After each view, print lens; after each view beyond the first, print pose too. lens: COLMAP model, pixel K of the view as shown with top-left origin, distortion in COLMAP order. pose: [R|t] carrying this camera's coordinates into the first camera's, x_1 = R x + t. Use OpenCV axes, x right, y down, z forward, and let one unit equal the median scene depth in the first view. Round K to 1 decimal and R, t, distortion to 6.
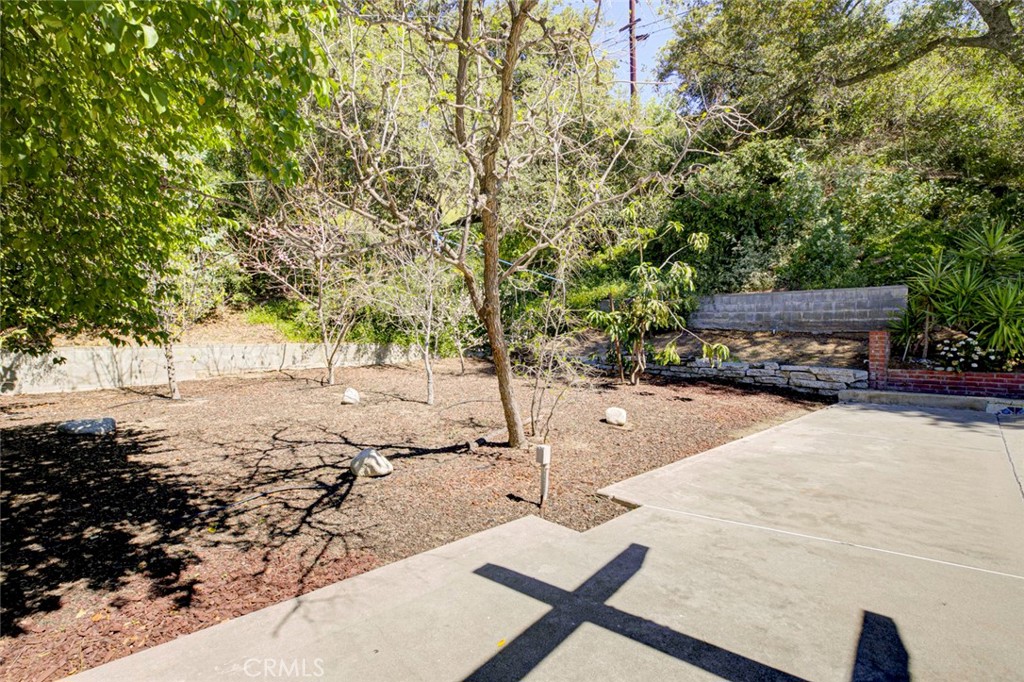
lens RADIAL K [[463.3, 0, 507.3], [0, 463.3, 339.2], [0, 0, 1]] dist [-0.004118, -0.000205]
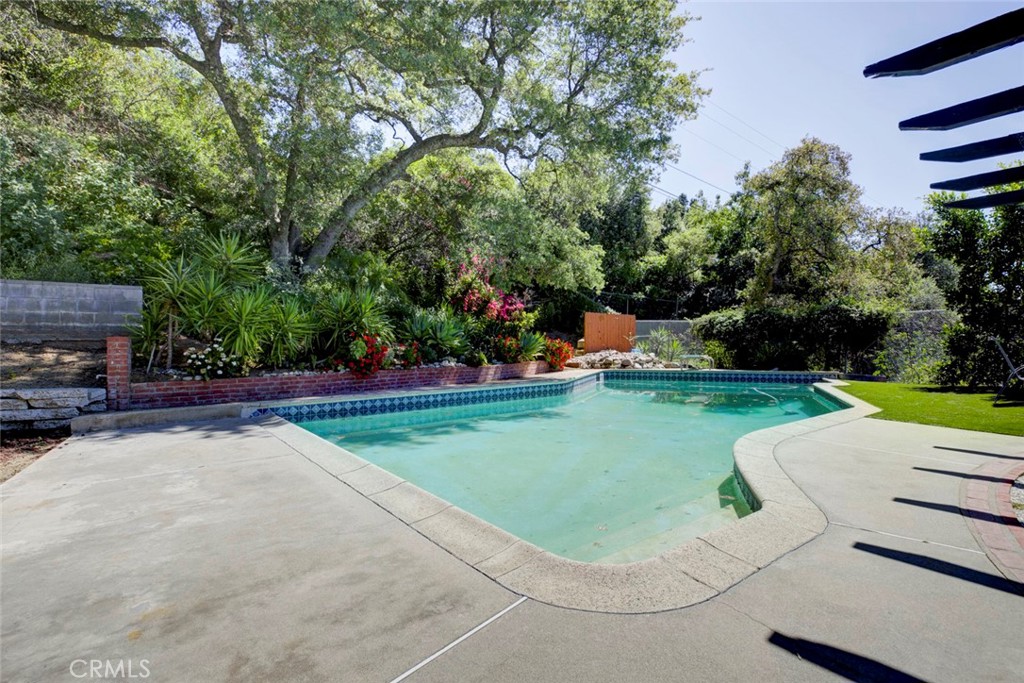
lens RADIAL K [[463.3, 0, 507.0], [0, 463.3, 343.6], [0, 0, 1]] dist [-0.004118, -0.000205]
pose [[0.119389, 0.012805, 0.992765, 0.098664], [0.025493, 0.999548, -0.015958, 0.024686], [-0.992520, 0.027214, 0.119008, 0.250725]]
